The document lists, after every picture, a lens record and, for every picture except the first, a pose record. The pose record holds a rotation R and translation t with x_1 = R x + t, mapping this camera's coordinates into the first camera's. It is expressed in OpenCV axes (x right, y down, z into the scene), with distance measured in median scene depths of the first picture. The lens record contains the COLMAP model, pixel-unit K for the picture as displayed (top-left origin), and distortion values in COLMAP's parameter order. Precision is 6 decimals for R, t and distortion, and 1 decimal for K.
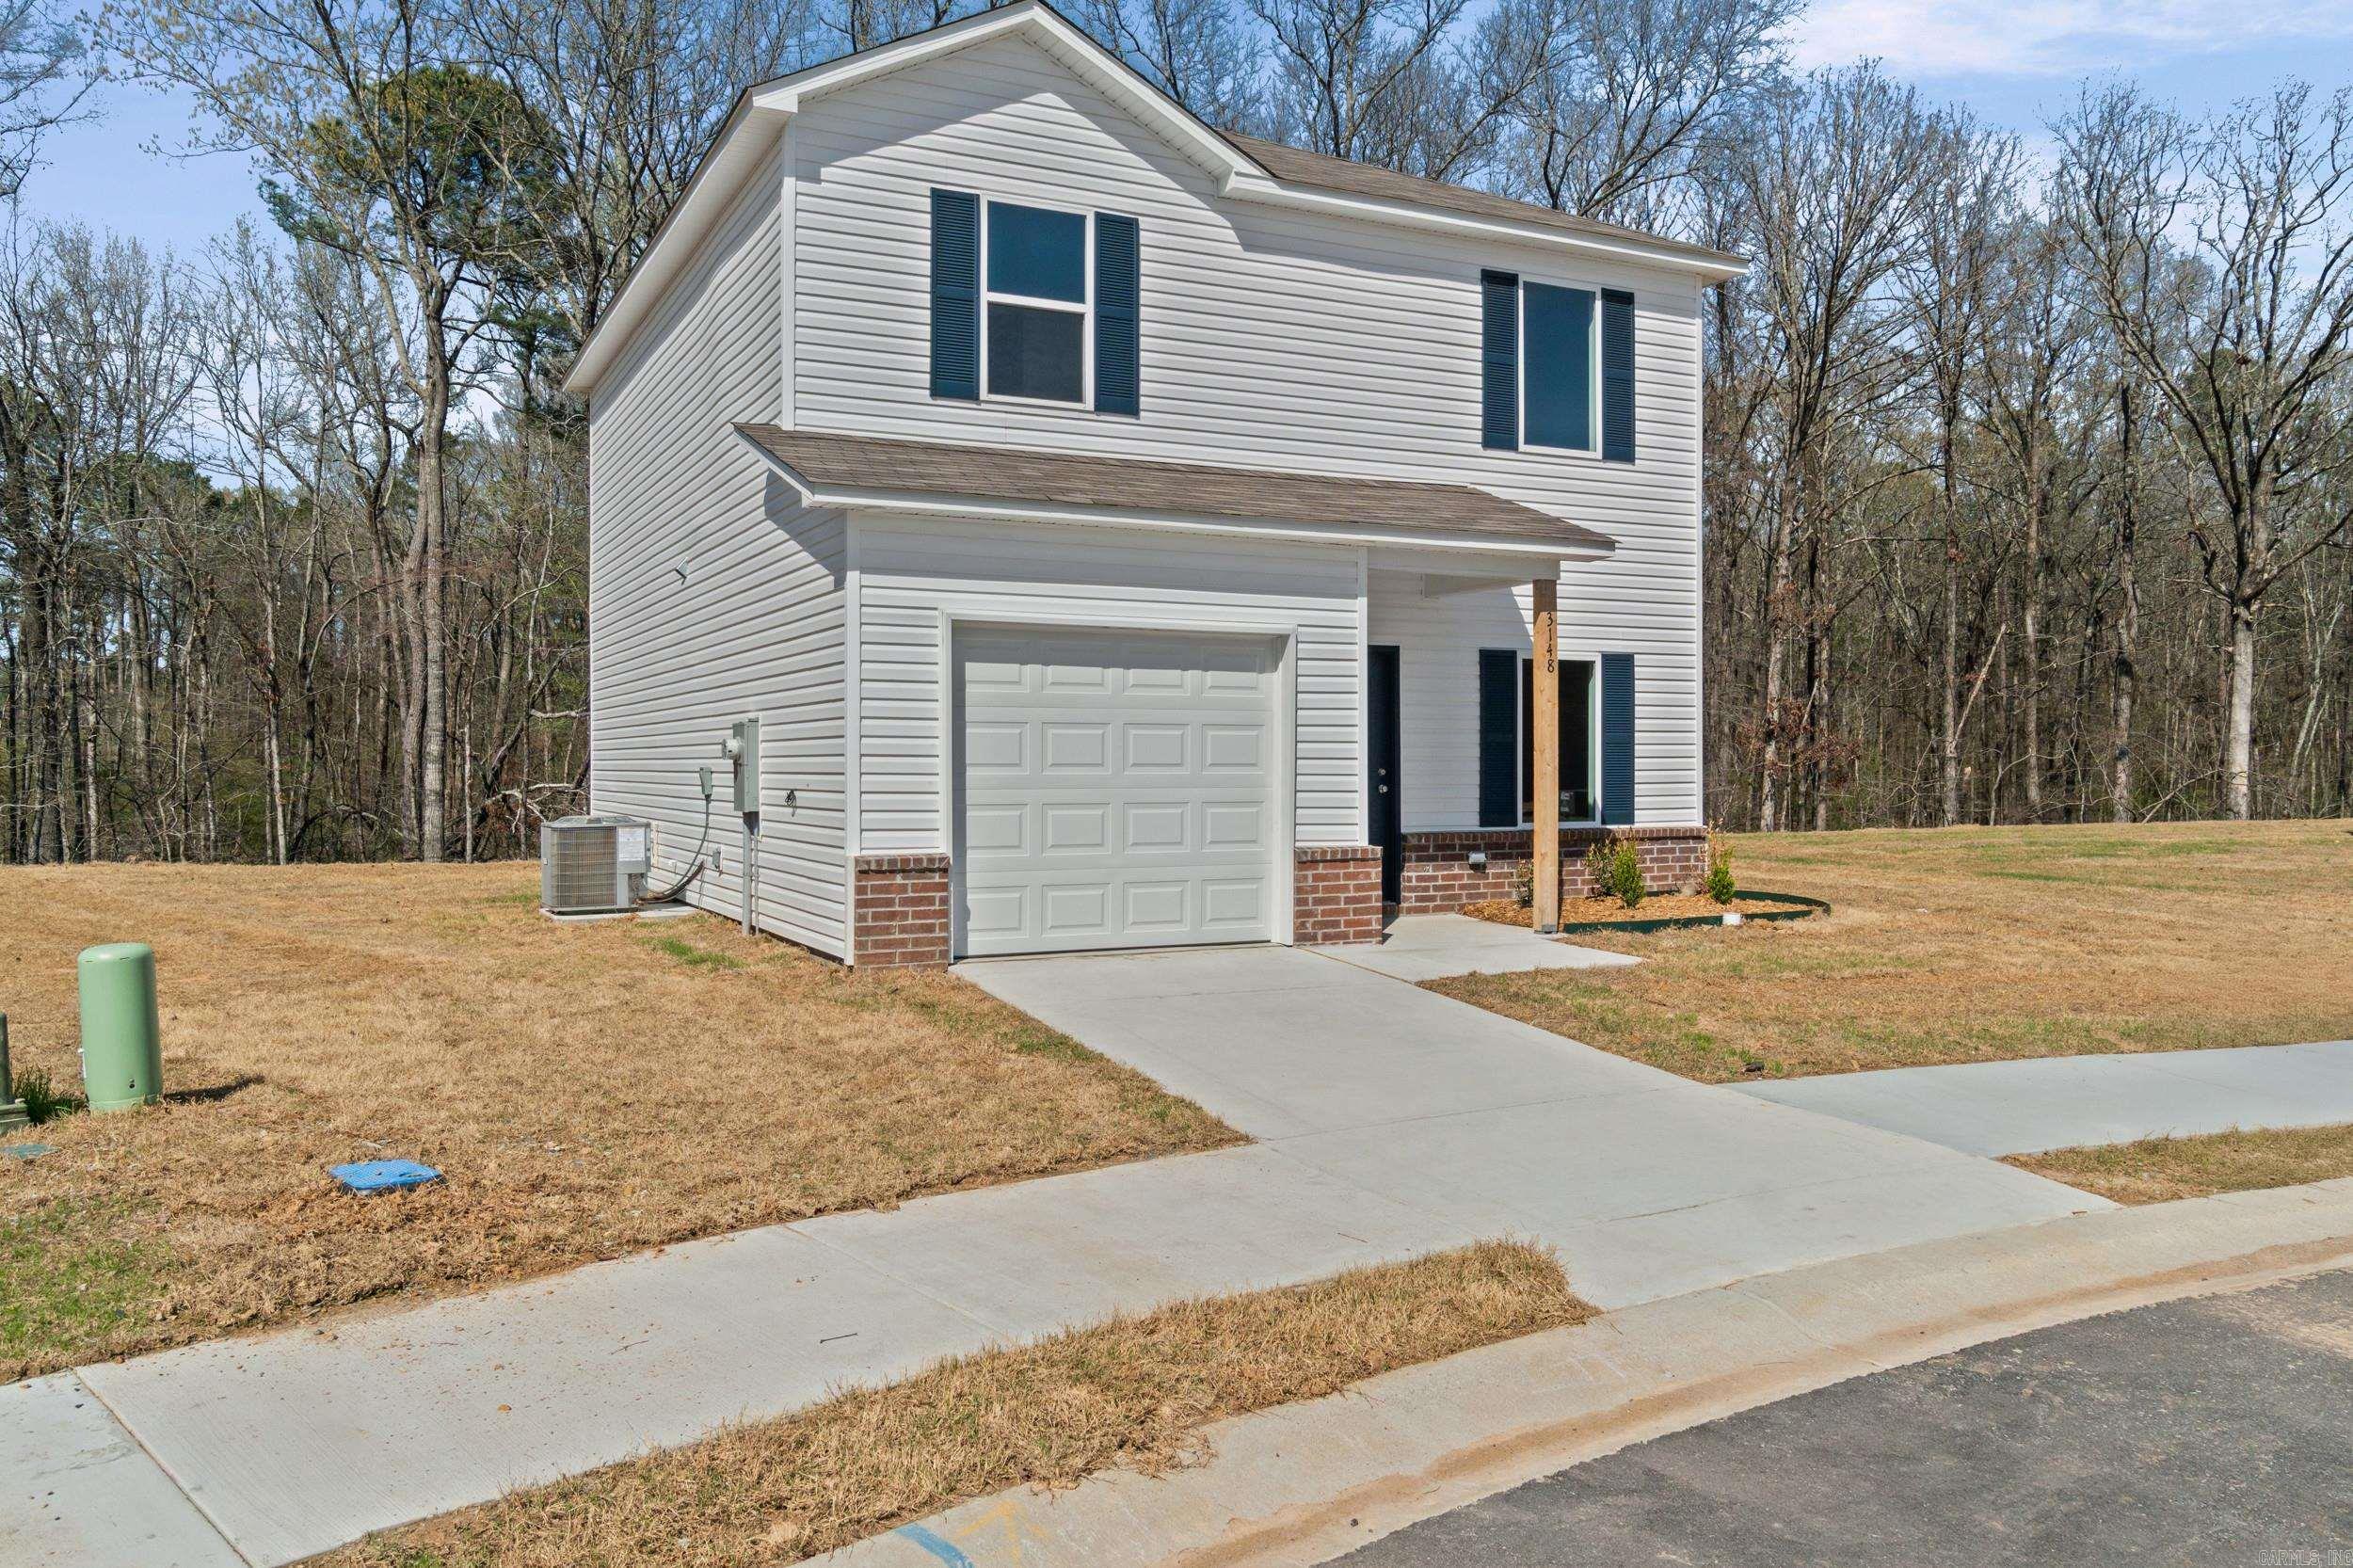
lens RADIAL K [[1646.8, 0, 1116.1], [0, 1646.8, 760.0], [0, 0, 1]] dist [-0.000077, 0.002209]
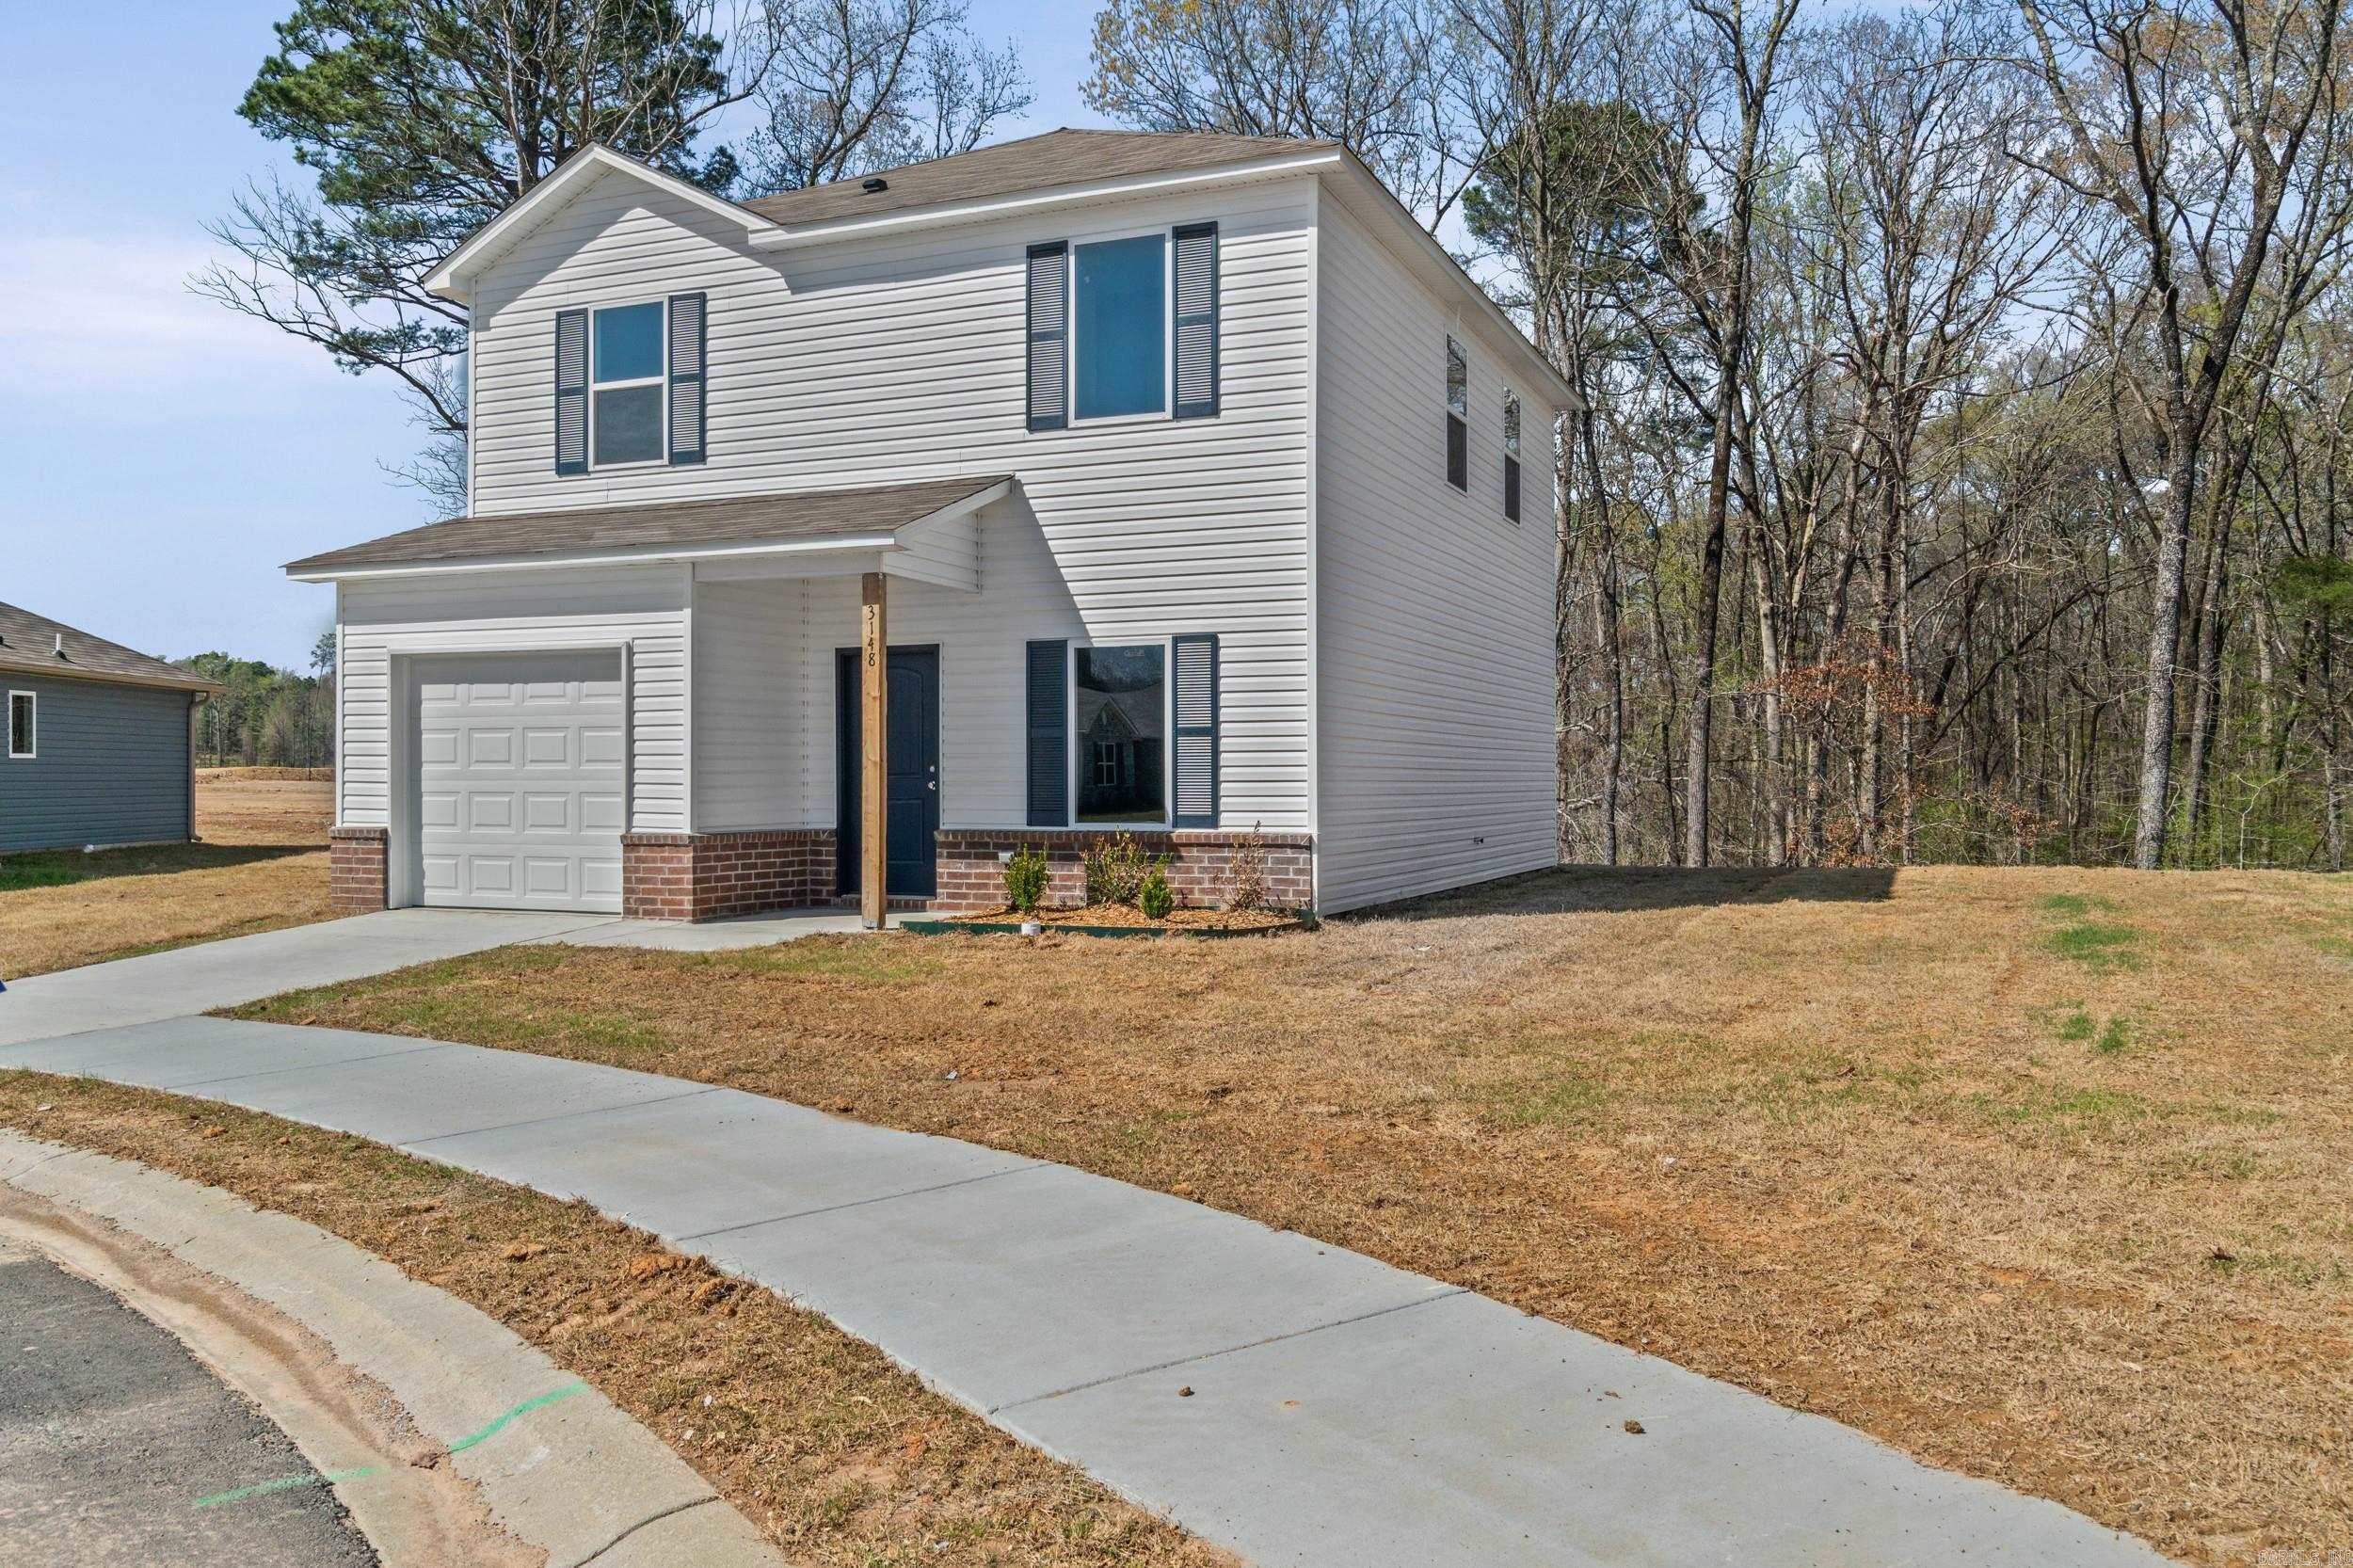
lens RADIAL K [[1724.2, 0, 1191.6], [0, 1724.2, 788.1], [0, 0, 1]] dist [-0.005305, 0.003043]
pose [[0.679703, 0.001820, -0.733485, 1.148900], [0.001506, 0.999991, 0.003876, 0.016522], [0.733486, -0.003739, 0.679694, 0.431710]]
